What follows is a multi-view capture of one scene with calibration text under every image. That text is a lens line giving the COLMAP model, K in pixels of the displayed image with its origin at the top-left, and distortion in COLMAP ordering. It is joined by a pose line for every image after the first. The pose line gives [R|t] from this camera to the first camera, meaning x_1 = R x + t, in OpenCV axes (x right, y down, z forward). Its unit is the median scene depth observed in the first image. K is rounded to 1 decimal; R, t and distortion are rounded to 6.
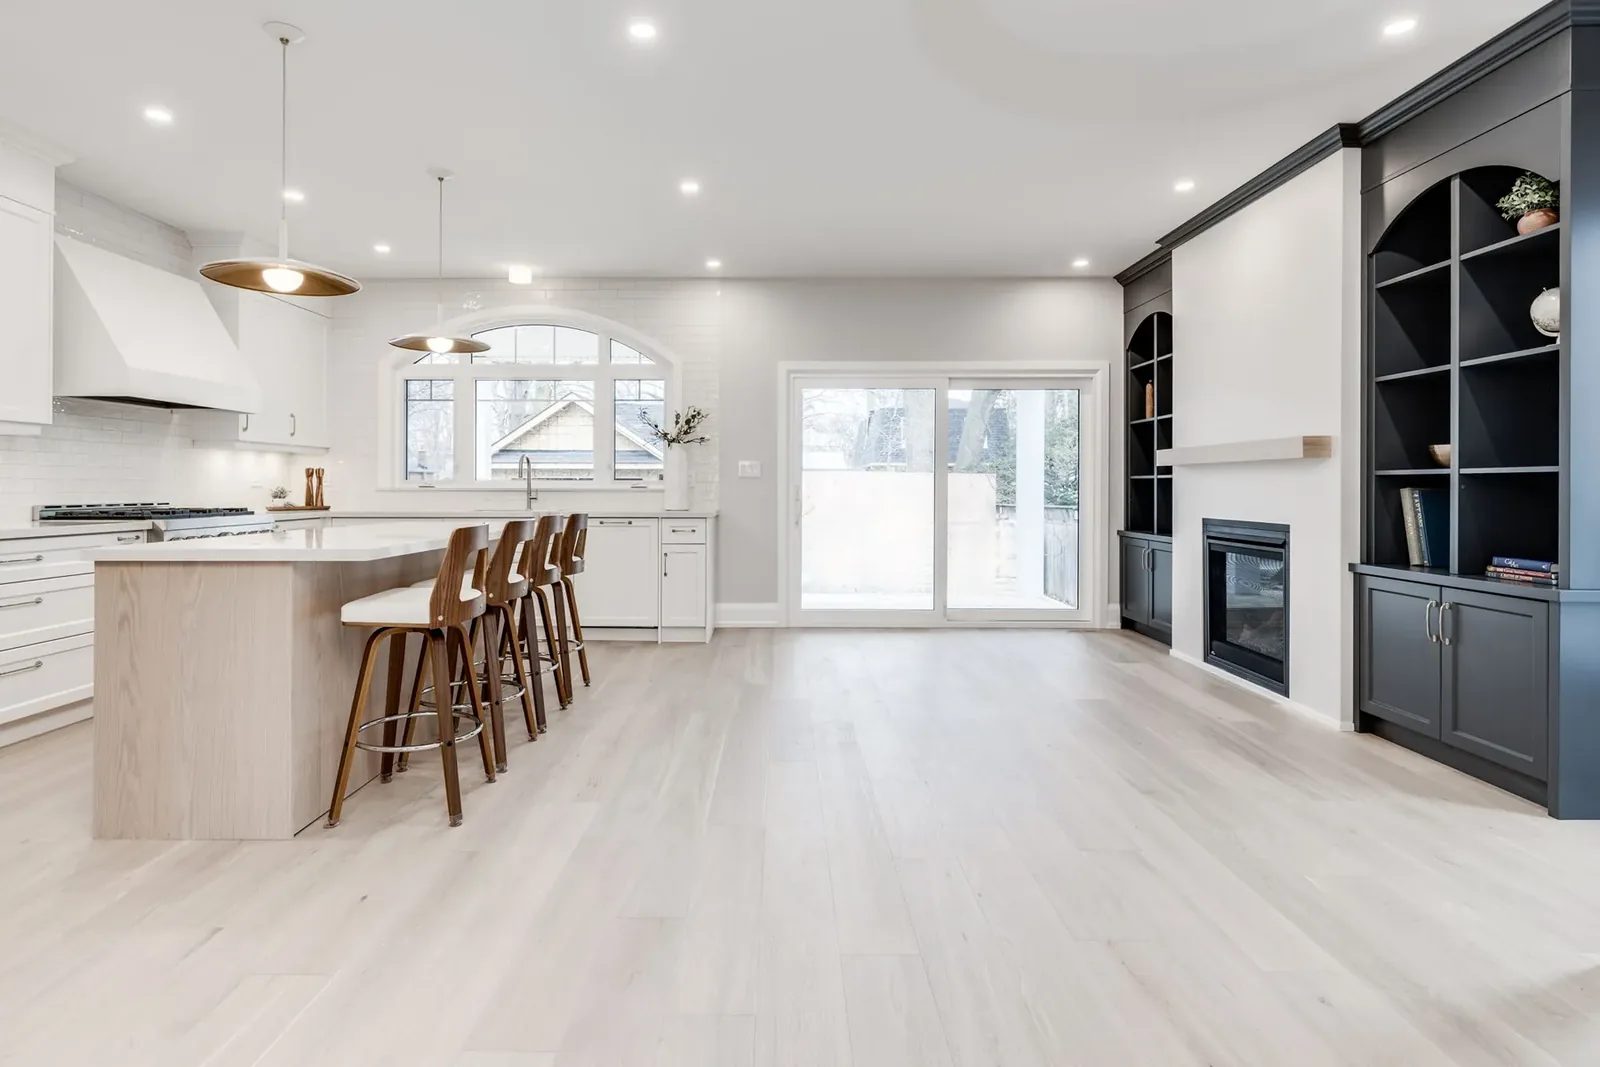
lens RADIAL K [[814.1, 0, 772.6], [0, 814.1, 479.3], [0, 0, 1]] dist [0.002980, 0.000500]
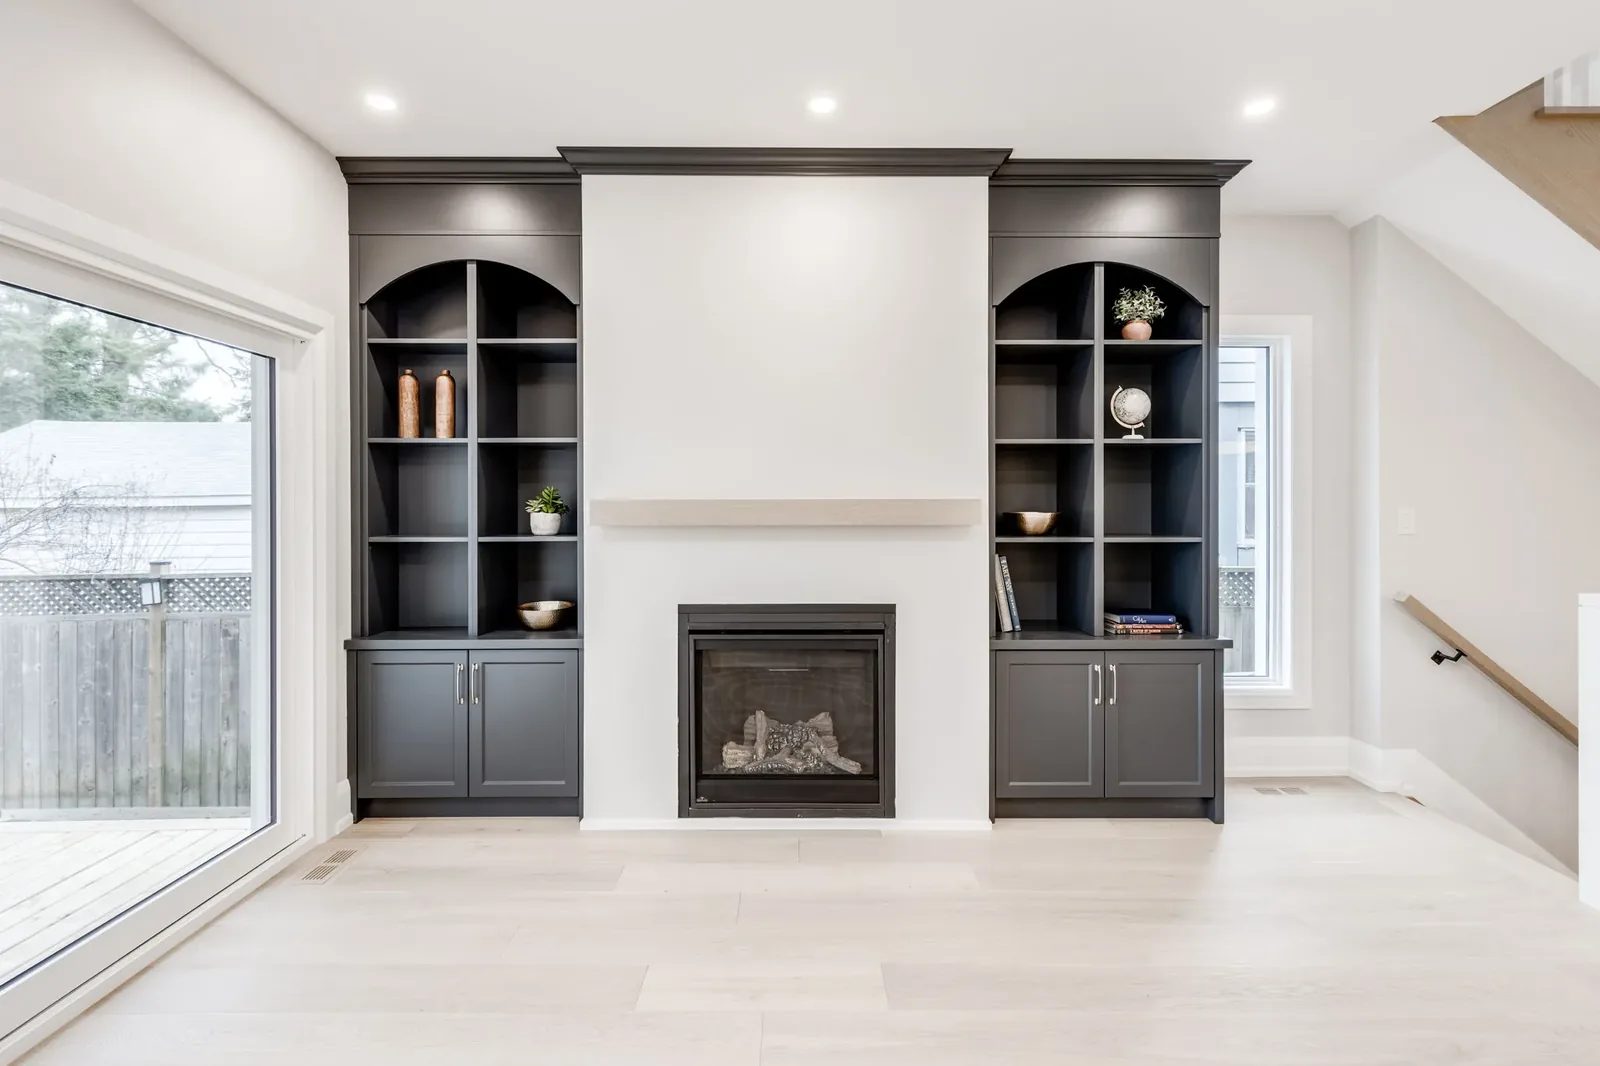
lens RADIAL K [[751.3, 0, 818.9], [0, 751.3, 508.2], [0, 0, 1]] dist [0.002566, -0.000935]
pose [[-0.028123, -0.007921, 0.999573, -0.078194], [-0.006669, 0.999948, 0.007736, -0.031681], [-0.999582, -0.006449, -0.028175, 0.773059]]
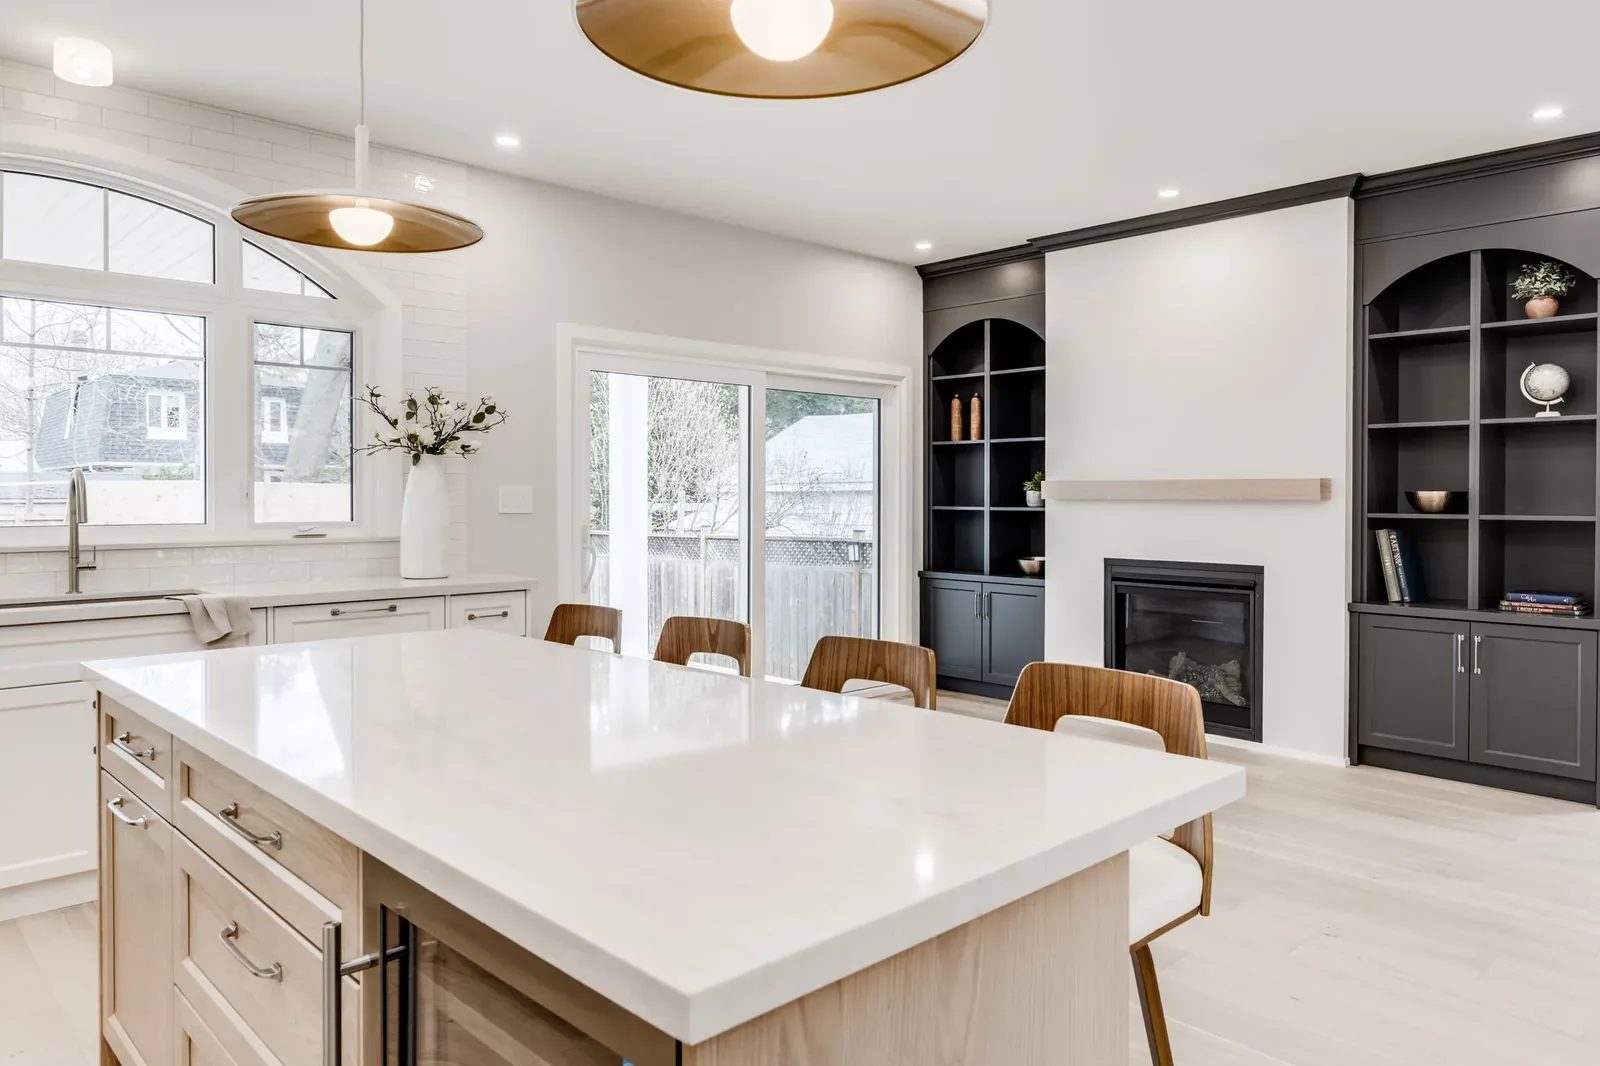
lens RADIAL K [[1060.5, 0, 799.5], [0, 1060.5, 502.4], [0, 0, 1]] dist [0.002148, -0.003675]
pose [[0.712412, -0.006983, 0.701727, -0.465104], [-0.005954, 0.999854, 0.015994, -0.026588], [-0.701736, -0.015572, 0.712266, 0.340510]]
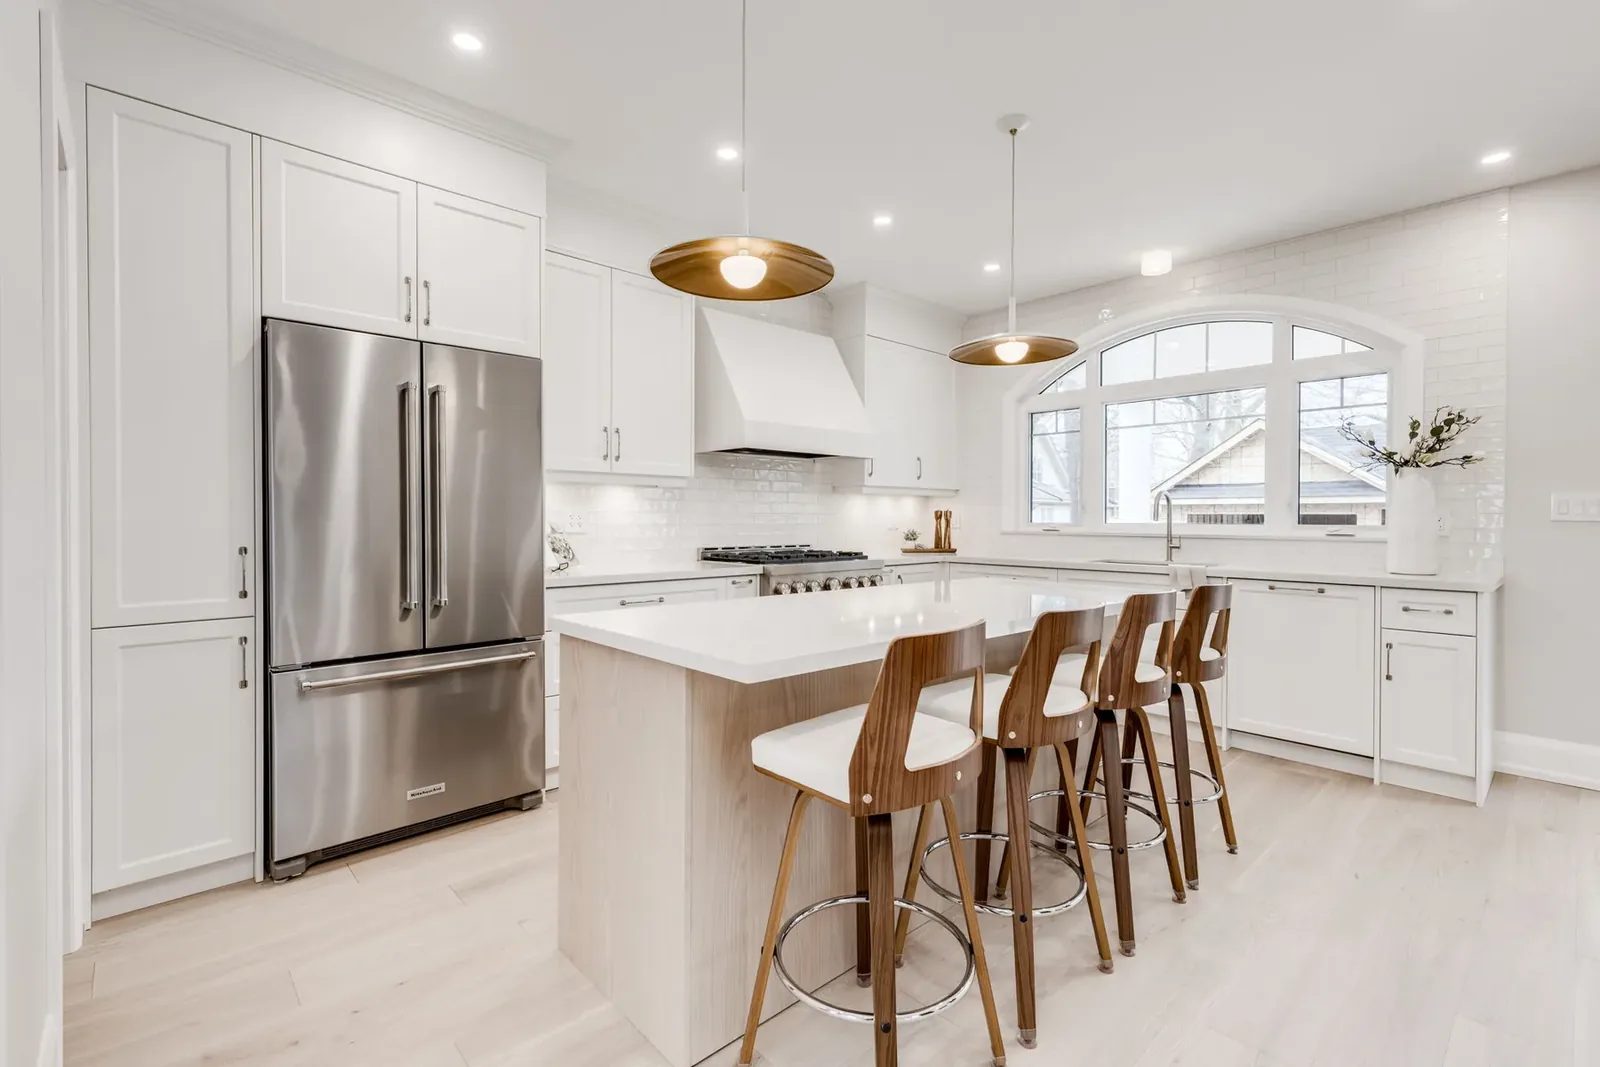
lens RADIAL K [[727.2, 0, 812.9], [0, 727.2, 520.7], [0, 0, 1]] dist [0.008013, -0.000092]
pose [[0.695543, 0.003509, -0.718476, -0.035972], [0.004077, 0.999953, 0.008831, -0.010722], [0.718473, -0.009072, 0.695495, 0.289468]]
